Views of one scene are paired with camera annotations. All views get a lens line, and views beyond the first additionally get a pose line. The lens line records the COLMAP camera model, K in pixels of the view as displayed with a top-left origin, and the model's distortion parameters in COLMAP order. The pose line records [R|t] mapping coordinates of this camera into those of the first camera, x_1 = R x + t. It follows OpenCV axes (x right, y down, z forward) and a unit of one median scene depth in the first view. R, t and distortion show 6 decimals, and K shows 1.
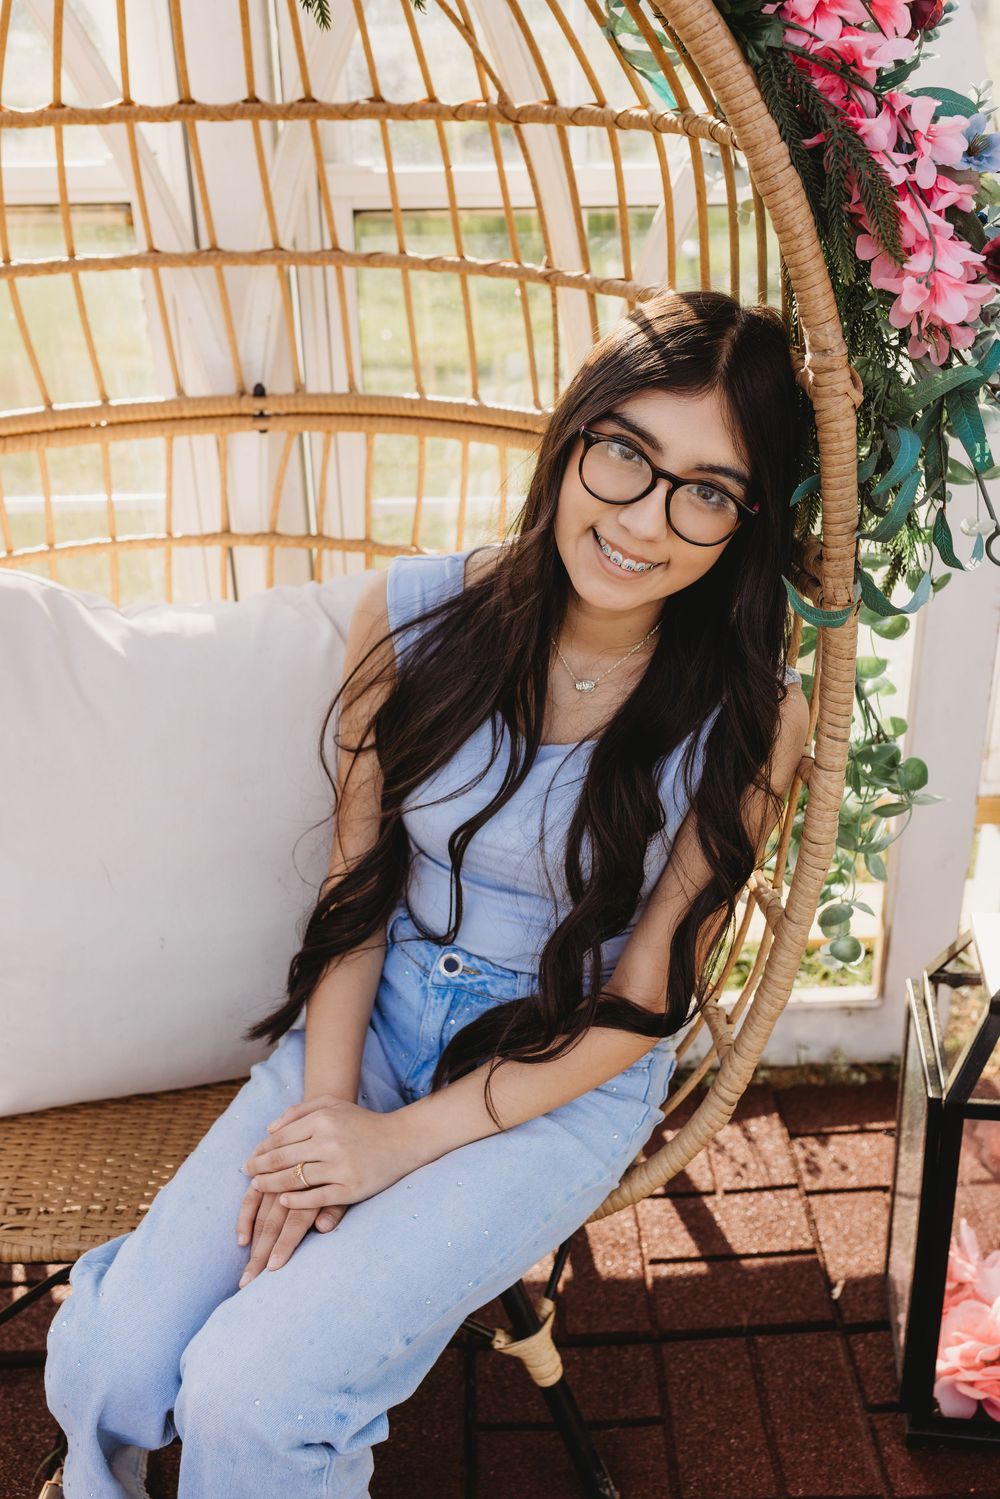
lens RADIAL K [[1527.7, 0, 500.0], [0, 1527.7, 749.5], [0, 0, 1]] dist [0.002719, 0.012630]
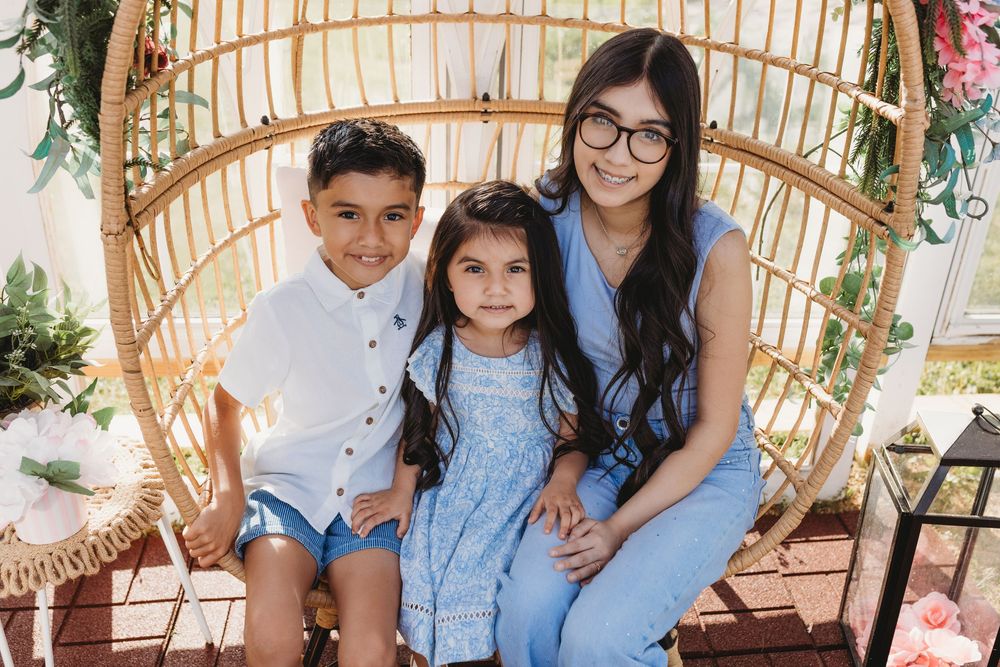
lens RADIAL K [[1002.8, 0, 523.1], [0, 1002.8, 350.5], [0, 0, 1]] dist [0.011292, -0.007682]
pose [[0.996606, 0.013984, 0.081120, -0.273426], [-0.016494, 0.999403, 0.030349, 0.010451], [-0.080647, -0.031584, 0.996242, -0.141186]]
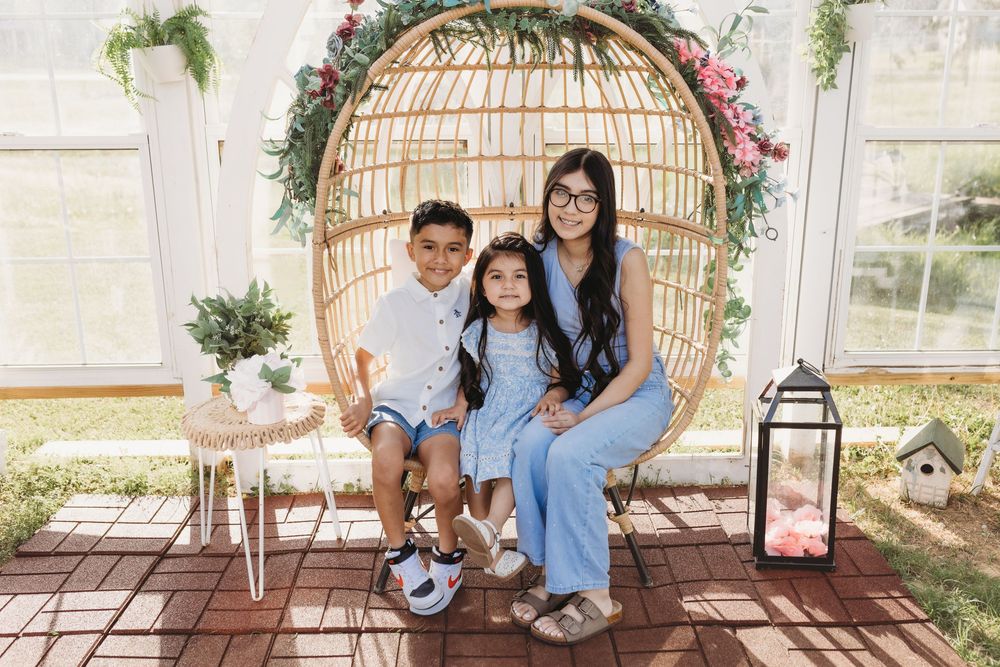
lens RADIAL K [[935.7, 0, 510.3], [0, 935.7, 330.6], [0, 0, 1]] dist [0.047257, 0.005830]
pose [[0.999969, 0.007082, -0.003372, -0.206308], [-0.007556, 0.985116, -0.171727, 0.387459], [0.002106, 0.171747, 0.985139, -0.880176]]
